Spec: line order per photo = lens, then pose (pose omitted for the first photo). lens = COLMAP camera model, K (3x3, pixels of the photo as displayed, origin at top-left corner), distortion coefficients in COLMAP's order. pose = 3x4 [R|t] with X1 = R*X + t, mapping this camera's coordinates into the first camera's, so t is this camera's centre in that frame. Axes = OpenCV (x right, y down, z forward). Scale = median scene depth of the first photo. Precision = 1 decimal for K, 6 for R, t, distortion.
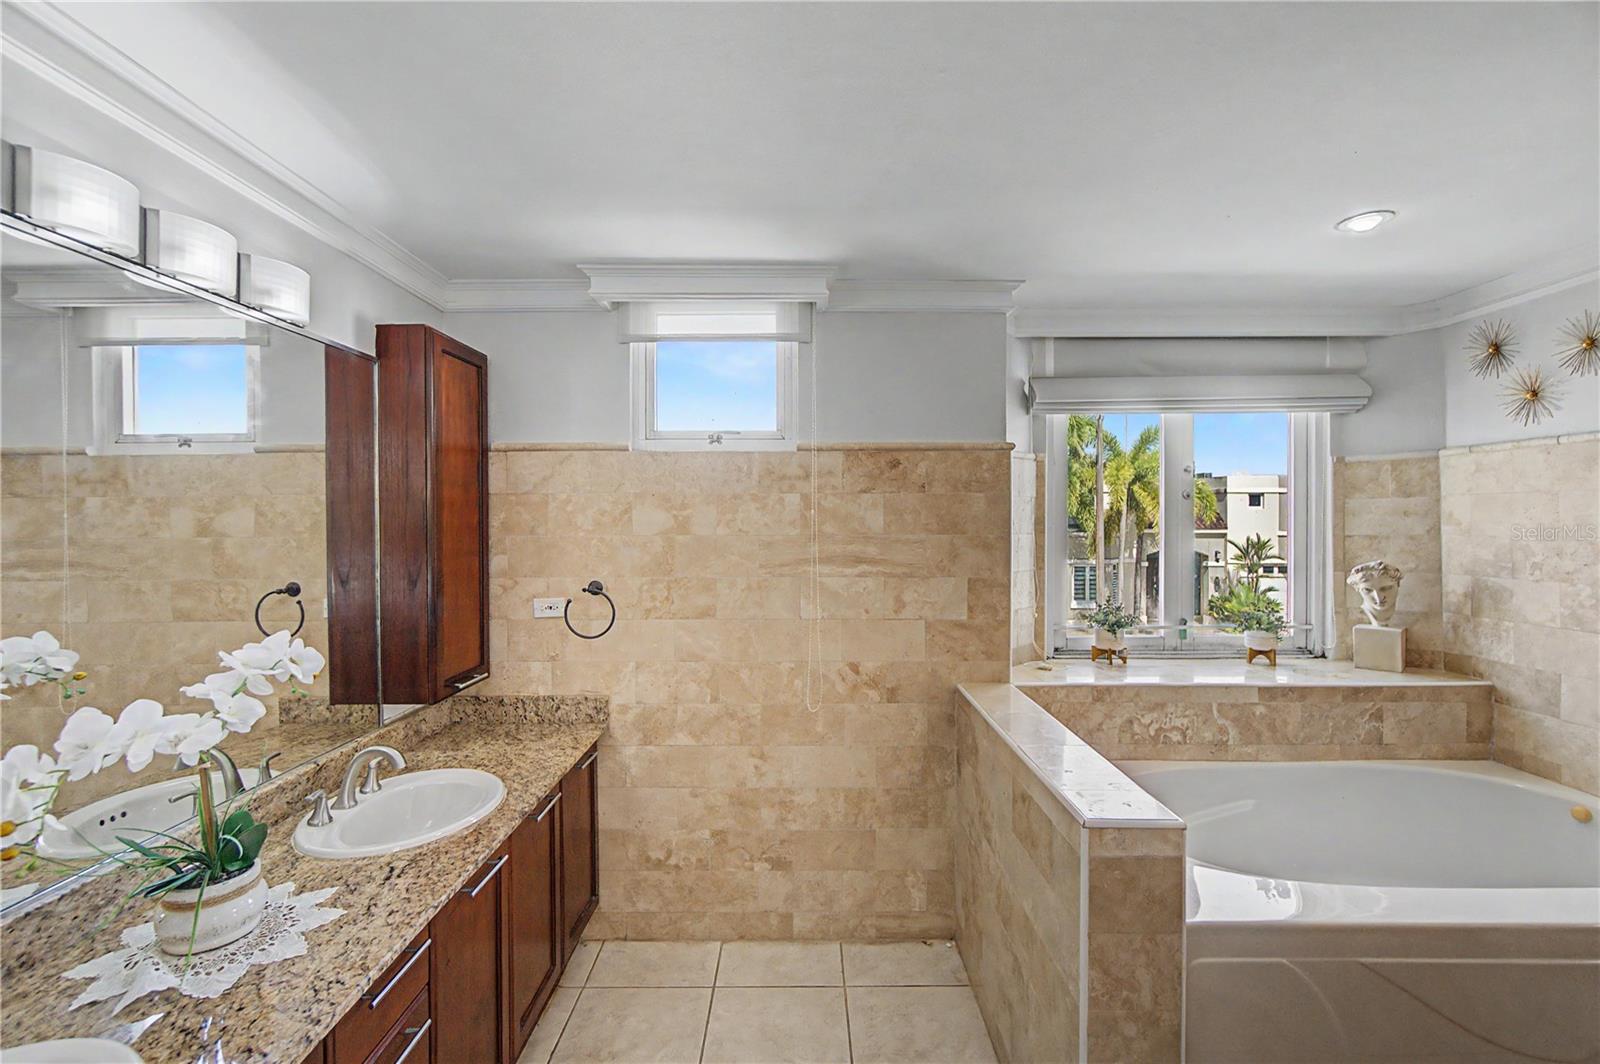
lens RADIAL K [[699.2, 0, 801.2], [0, 699.2, 524.9], [0, 0, 1]] dist [0.000176, 0.000478]
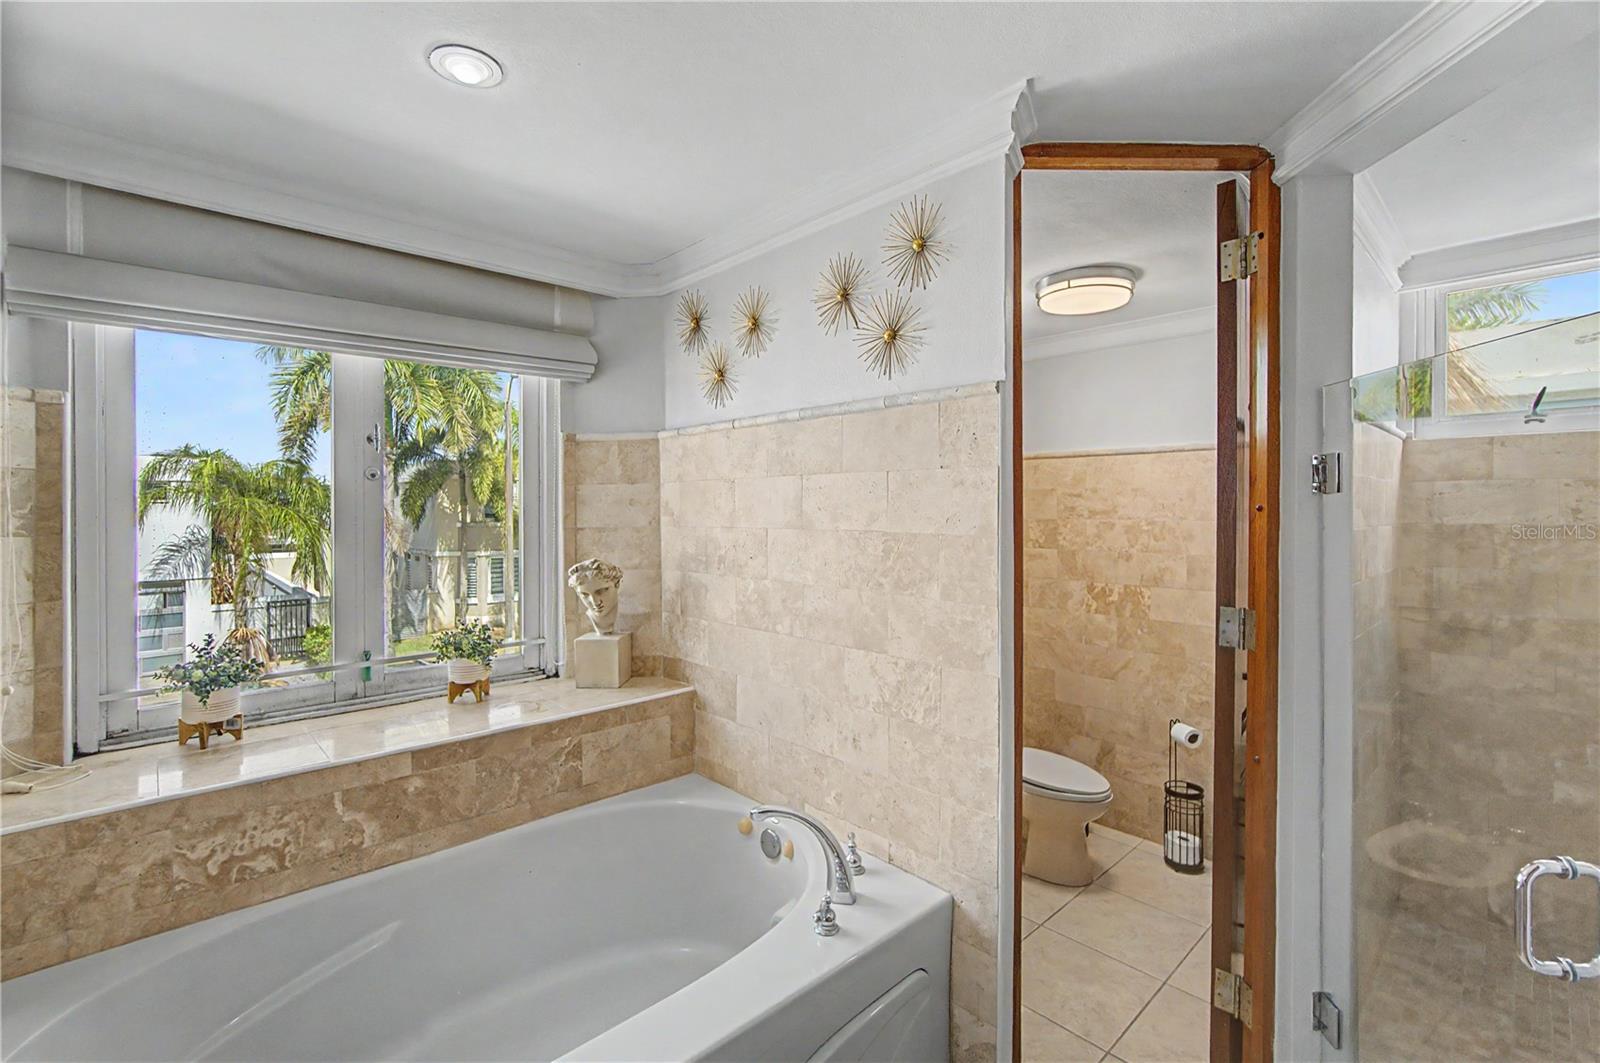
lens RADIAL K [[699.2, 0, 802.2], [0, 699.2, 519.7], [0, 0, 1]] dist [0.000176, 0.000478]
pose [[0.737301, -0.010527, 0.675482, 0.471339], [0.004491, 0.999933, 0.010682, -0.003287], [-0.675549, -0.004842, 0.737299, 0.228990]]
